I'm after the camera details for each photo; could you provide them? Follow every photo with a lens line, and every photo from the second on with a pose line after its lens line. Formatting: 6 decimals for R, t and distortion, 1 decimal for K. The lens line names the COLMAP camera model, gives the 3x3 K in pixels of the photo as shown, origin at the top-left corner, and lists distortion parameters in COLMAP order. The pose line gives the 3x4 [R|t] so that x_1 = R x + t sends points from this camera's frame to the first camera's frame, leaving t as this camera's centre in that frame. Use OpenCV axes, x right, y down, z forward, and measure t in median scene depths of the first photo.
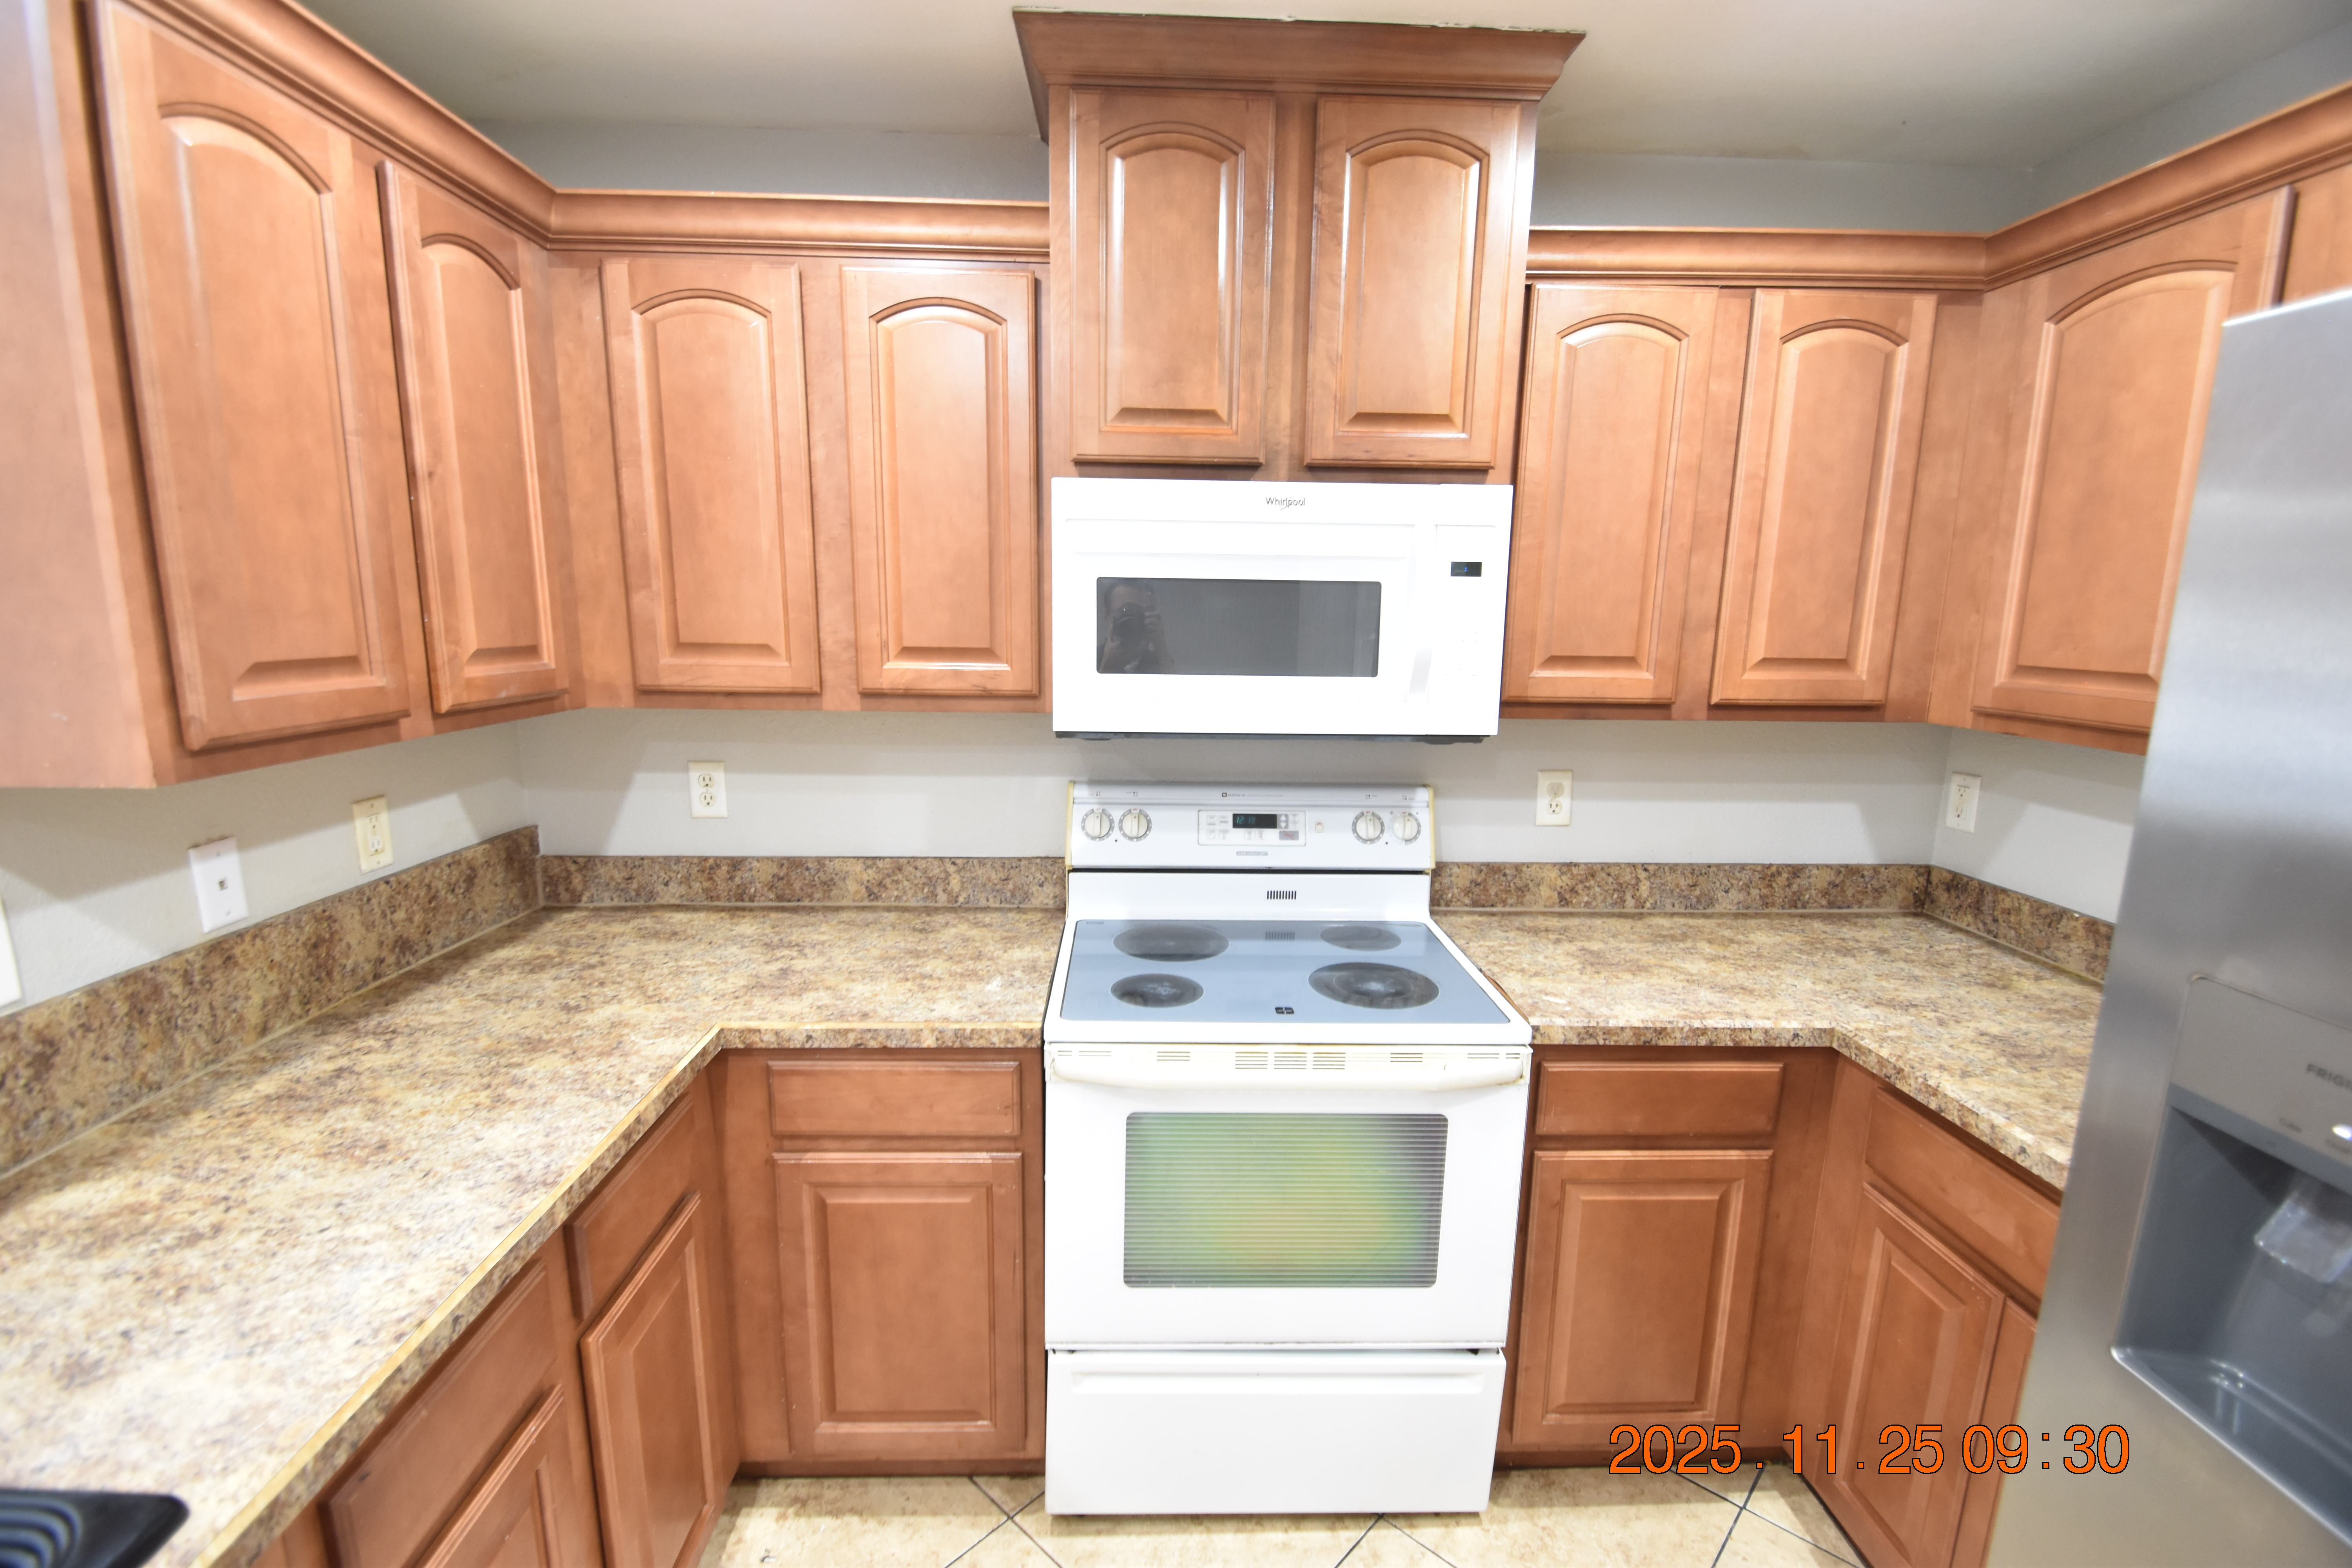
lens RADIAL K [[1031.9, 0, 1171.8], [0, 1031.9, 796.9], [0, 0, 1]] dist [0.015089, -0.017532]
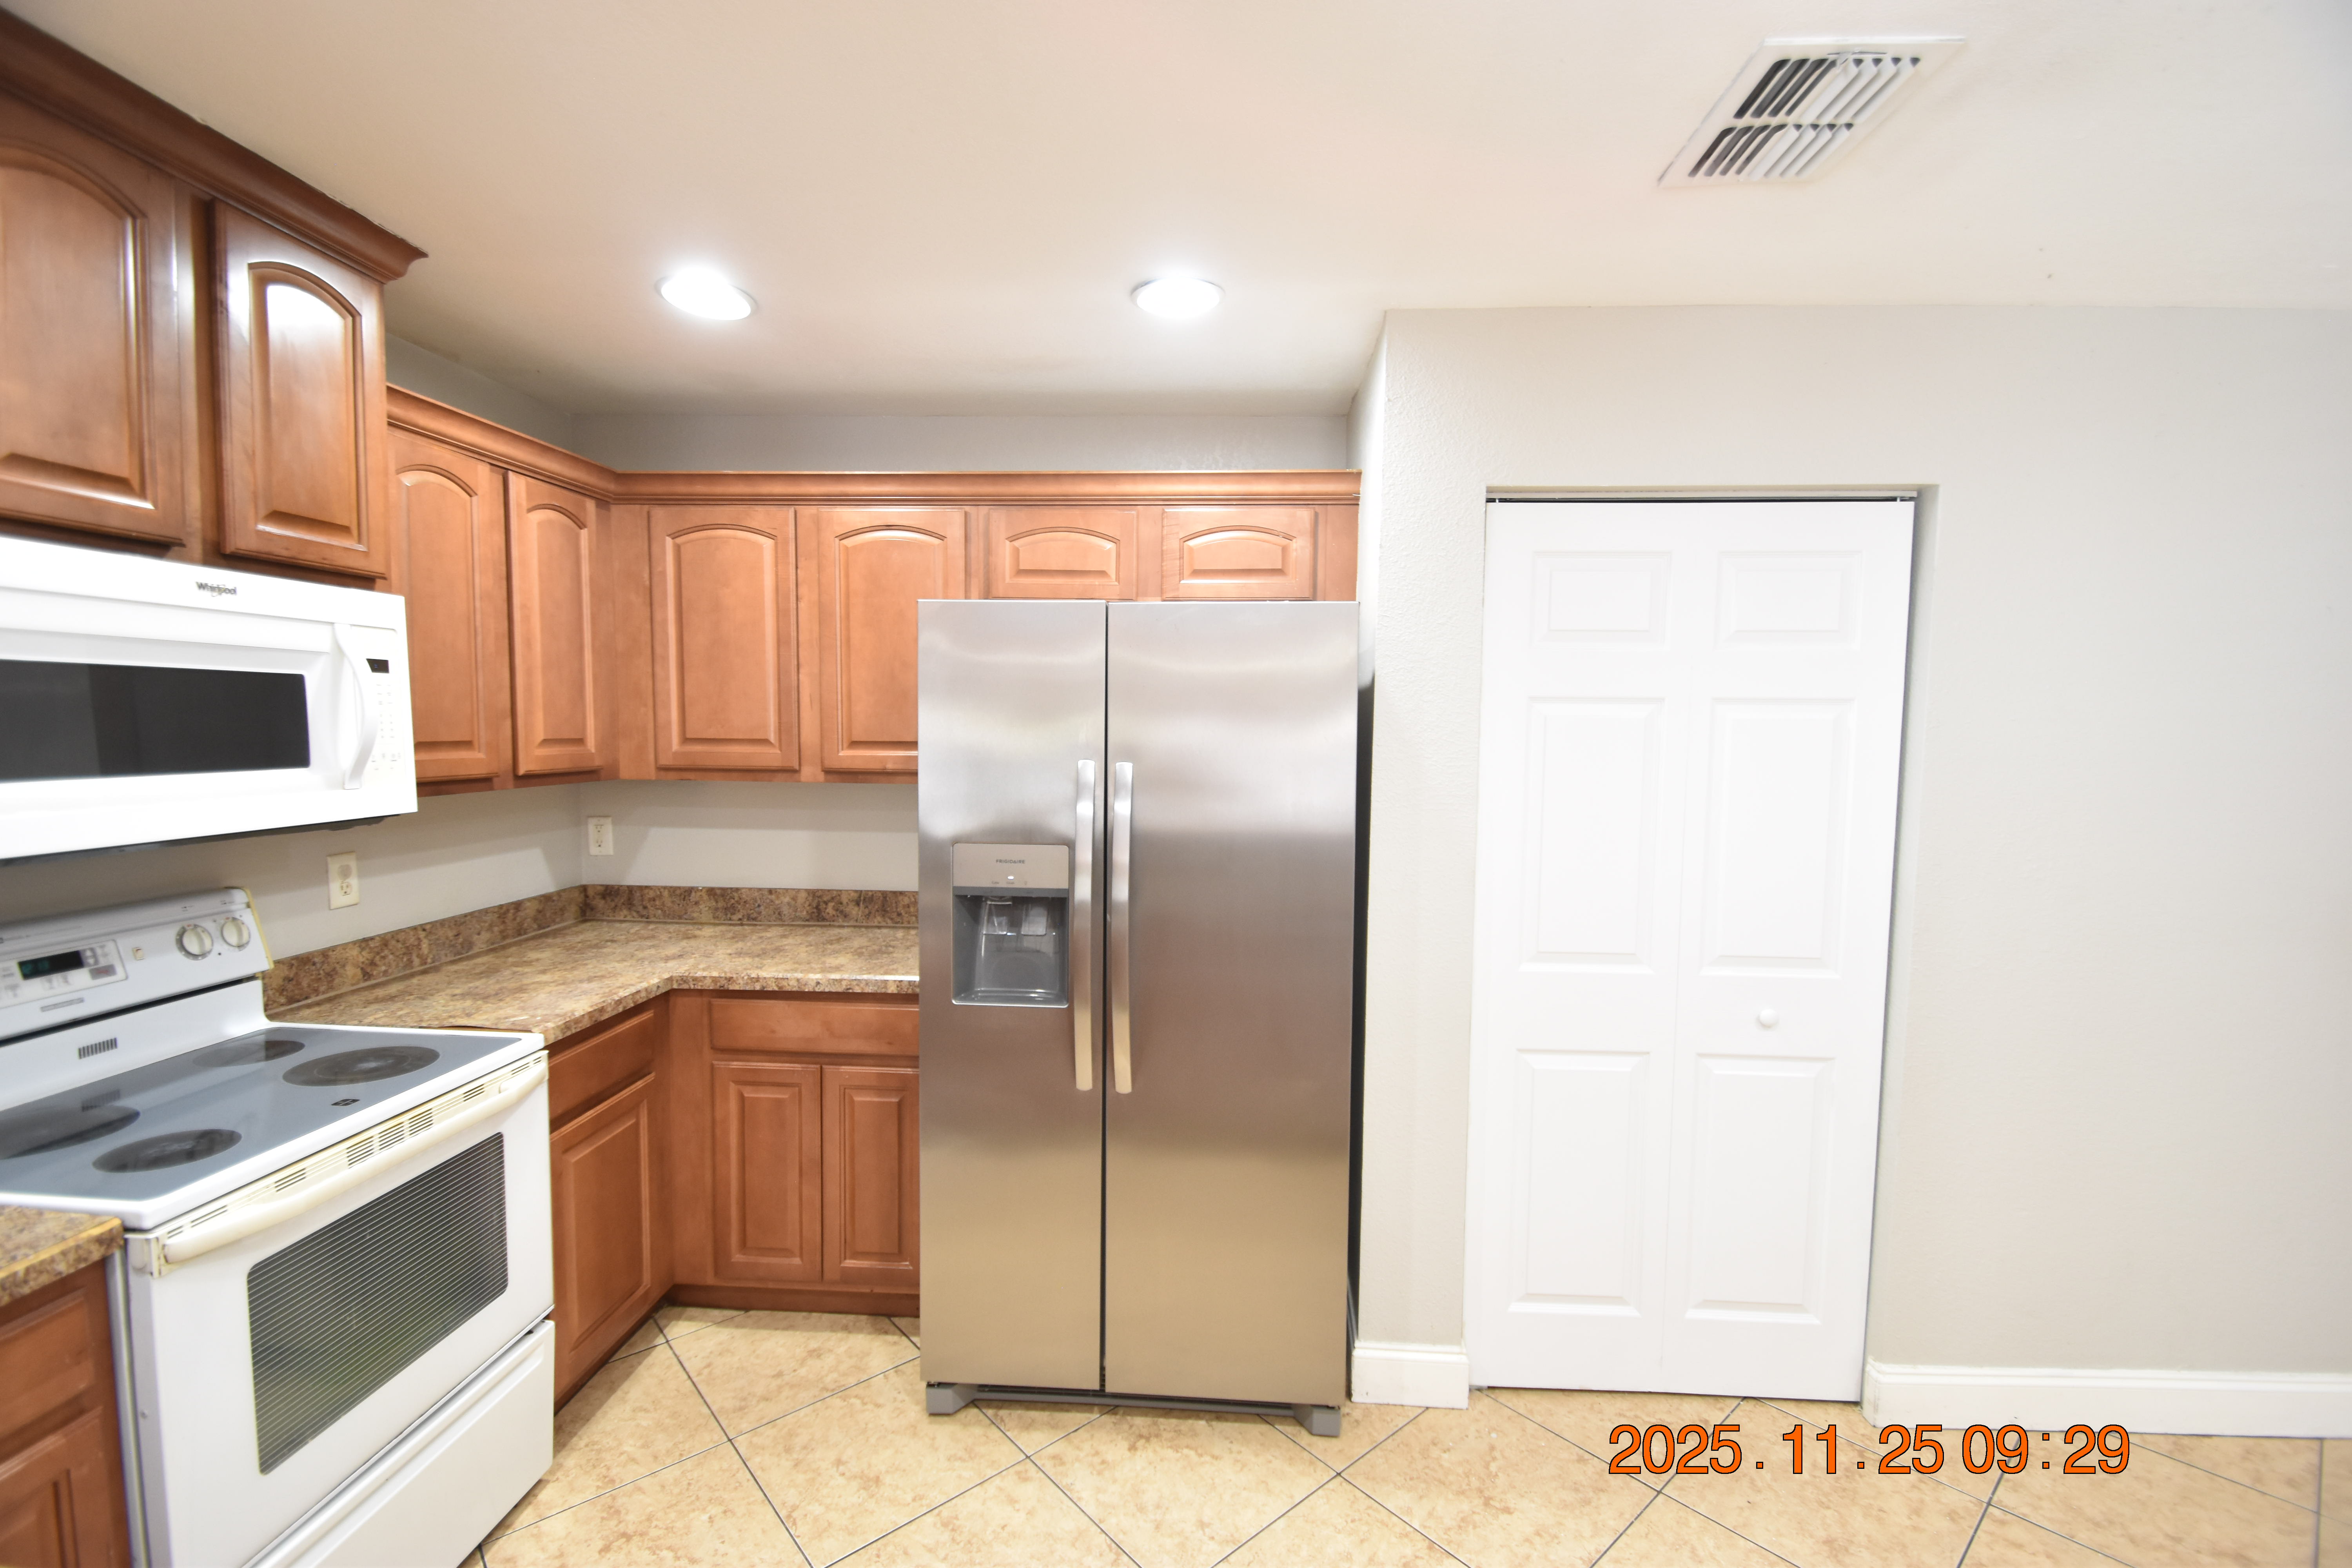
lens RADIAL K [[1031.9, 0, 1171.8], [0, 1031.9, 796.9], [0, 0, 1]] dist [0.015089, -0.017532]
pose [[0.092780, -0.083281, 0.992198, -0.763735], [0.169095, 0.983339, 0.066725, -0.012789], [-0.981223, 0.161584, 0.105317, 0.072310]]
